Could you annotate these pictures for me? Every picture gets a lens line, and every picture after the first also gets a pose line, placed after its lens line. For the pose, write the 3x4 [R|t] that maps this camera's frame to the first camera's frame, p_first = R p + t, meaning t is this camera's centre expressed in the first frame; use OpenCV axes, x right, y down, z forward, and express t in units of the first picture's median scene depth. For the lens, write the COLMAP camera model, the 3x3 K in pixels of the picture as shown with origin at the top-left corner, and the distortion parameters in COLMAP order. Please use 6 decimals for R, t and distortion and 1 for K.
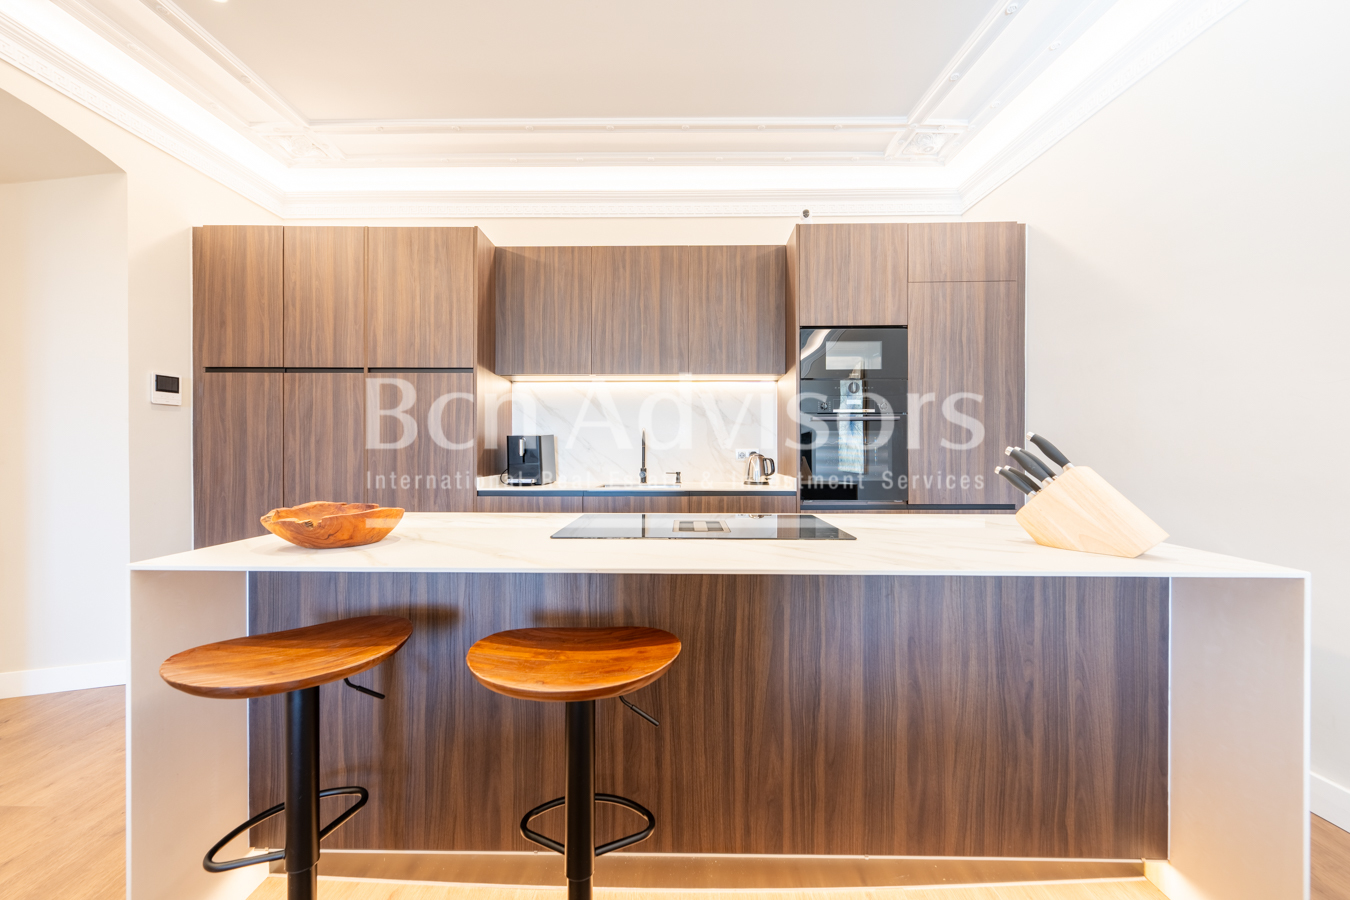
lens RADIAL K [[539.7, 0, 676.8], [0, 539.7, 450.3], [0, 0, 1]] dist [-0.002208, 0.000927]
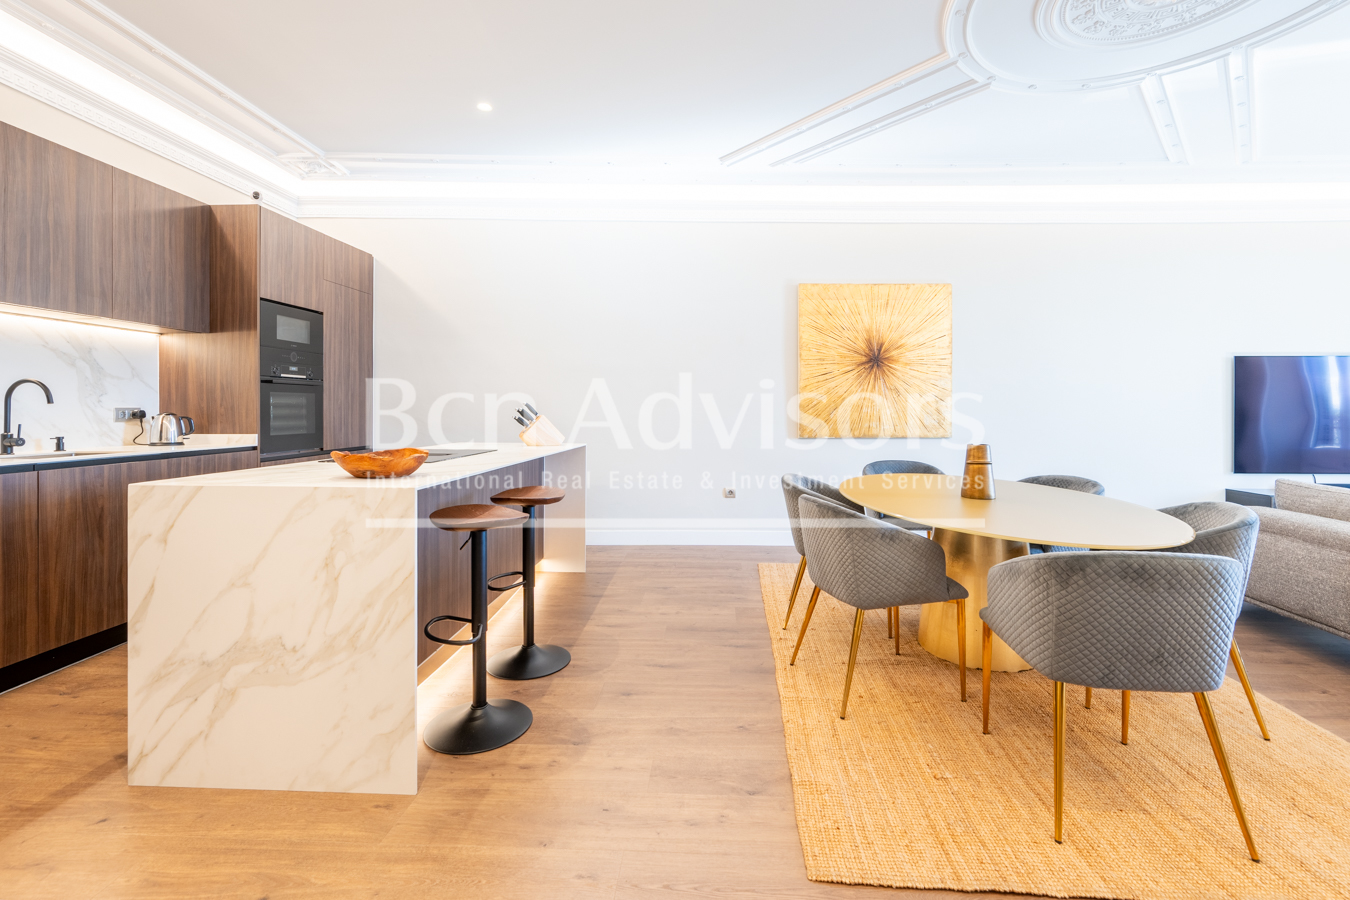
lens RADIAL K [[595.5, 0, 683.6], [0, 595.5, 413.6], [0, 0, 1]] dist [0.005411, -0.001823]
pose [[0.037942, -0.008177, 0.999246, -0.962594], [-0.000340, 0.999966, 0.008196, -0.000776], [-0.999280, -0.000651, 0.037938, 0.078368]]
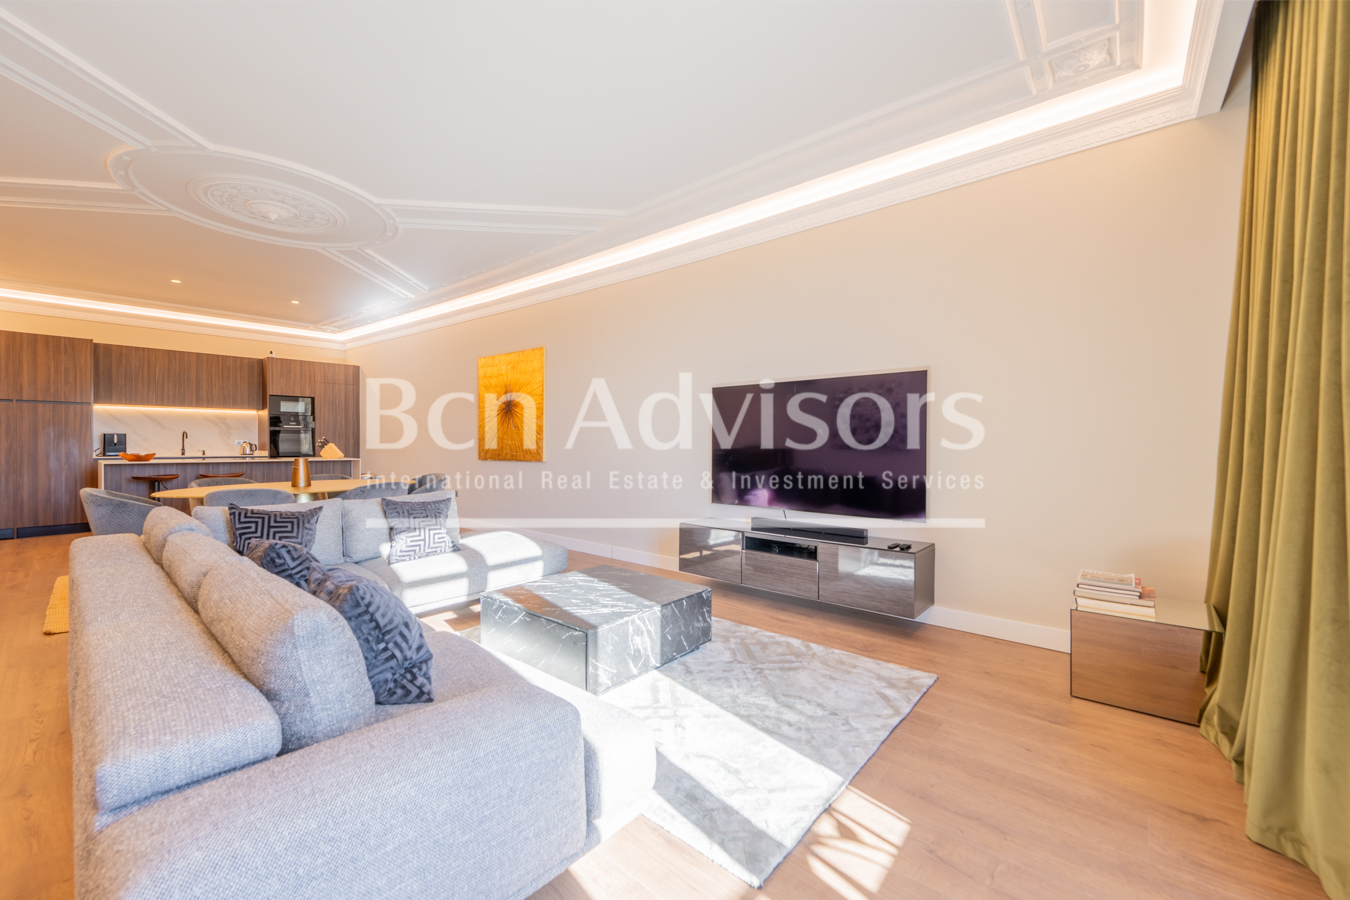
lens RADIAL K [[539.7, 0, 667.1], [0, 539.7, 447.9], [0, 0, 1]] dist [-0.002208, 0.000927]
pose [[0.654729, -0.004129, 0.755852, -0.501779], [-0.001820, 0.999974, 0.007039, 0.012646], [-0.755861, -0.005984, 0.654705, -2.242014]]
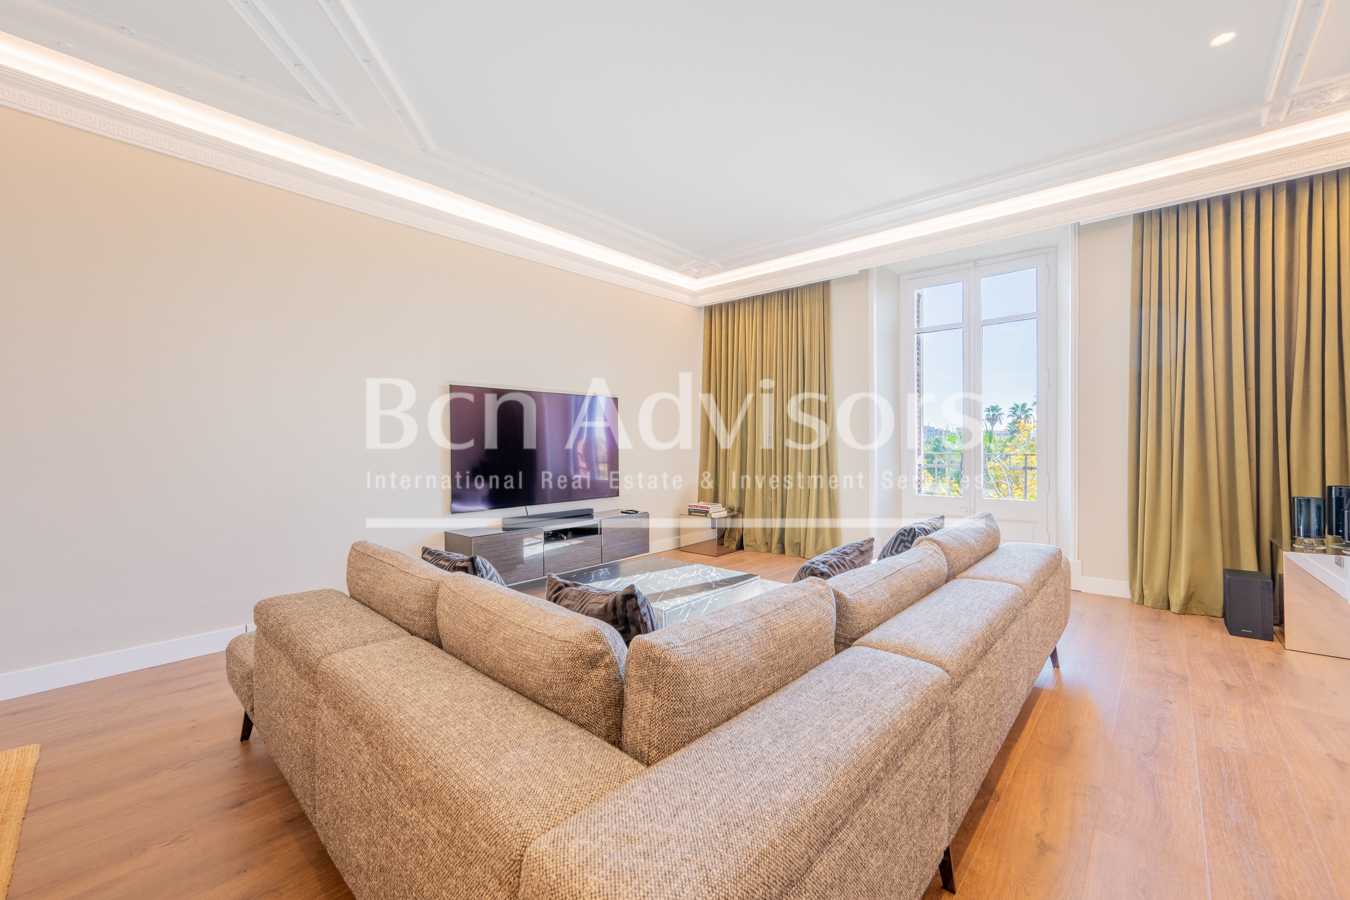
lens RADIAL K [[539.7, 0, 680.6], [0, 539.7, 447.0], [0, 0, 1]] dist [-0.002208, 0.000927]
pose [[-0.754659, 0.000004, 0.656117, -0.597053], [0.007588, 0.999933, 0.008721, 0.004810], [-0.656073, 0.011560, -0.754609, -0.720686]]
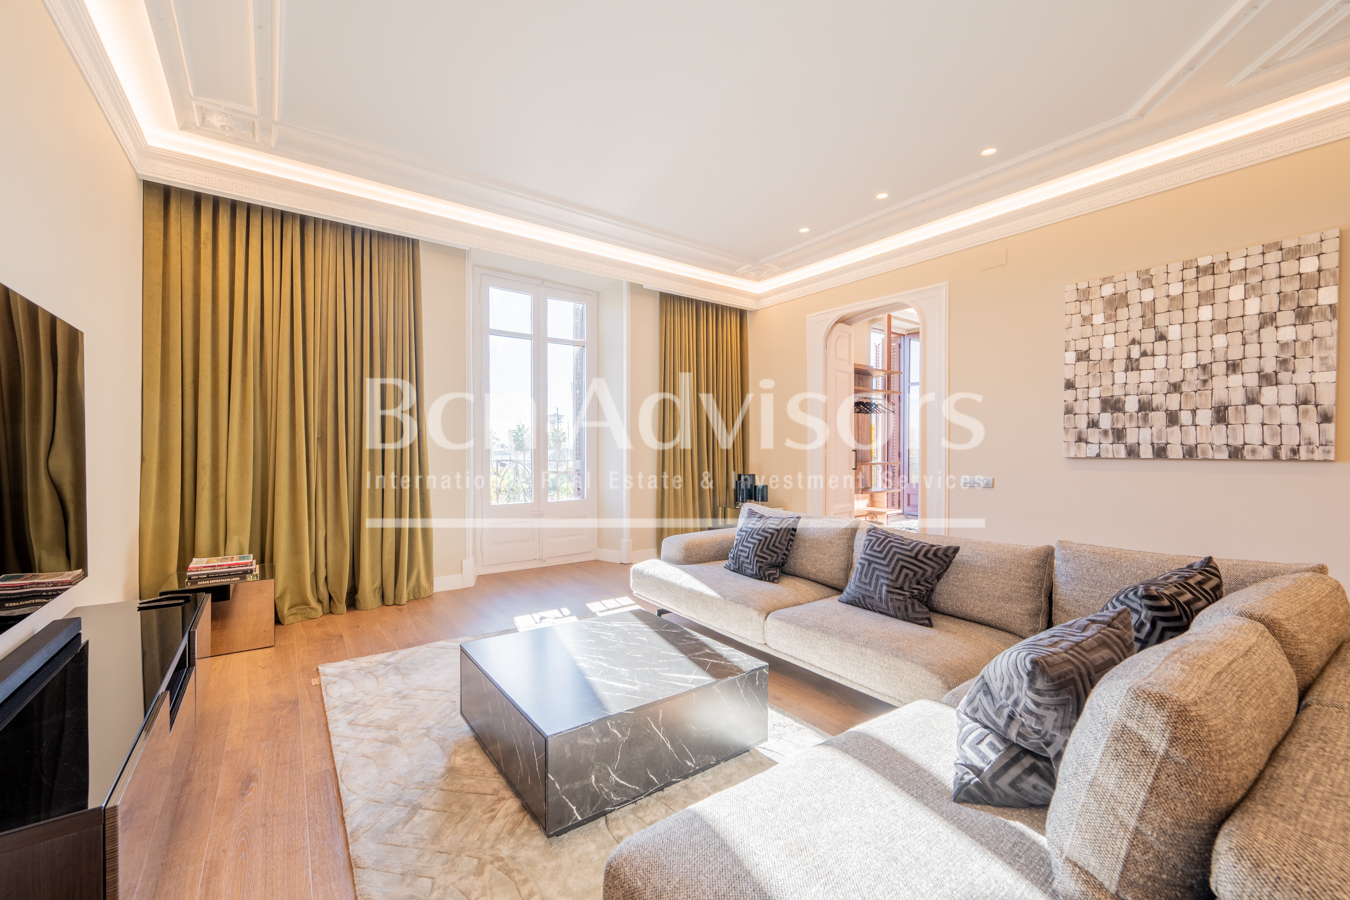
lens RADIAL K [[539.7, 0, 665.7], [0, 539.7, 454.9], [0, 0, 1]] dist [-0.002208, 0.000927]
pose [[-0.800006, 0.009600, -0.599915, 0.520878], [-0.001302, 0.999842, 0.017737, -0.000688], [0.599990, 0.014971, -0.799867, -0.893040]]
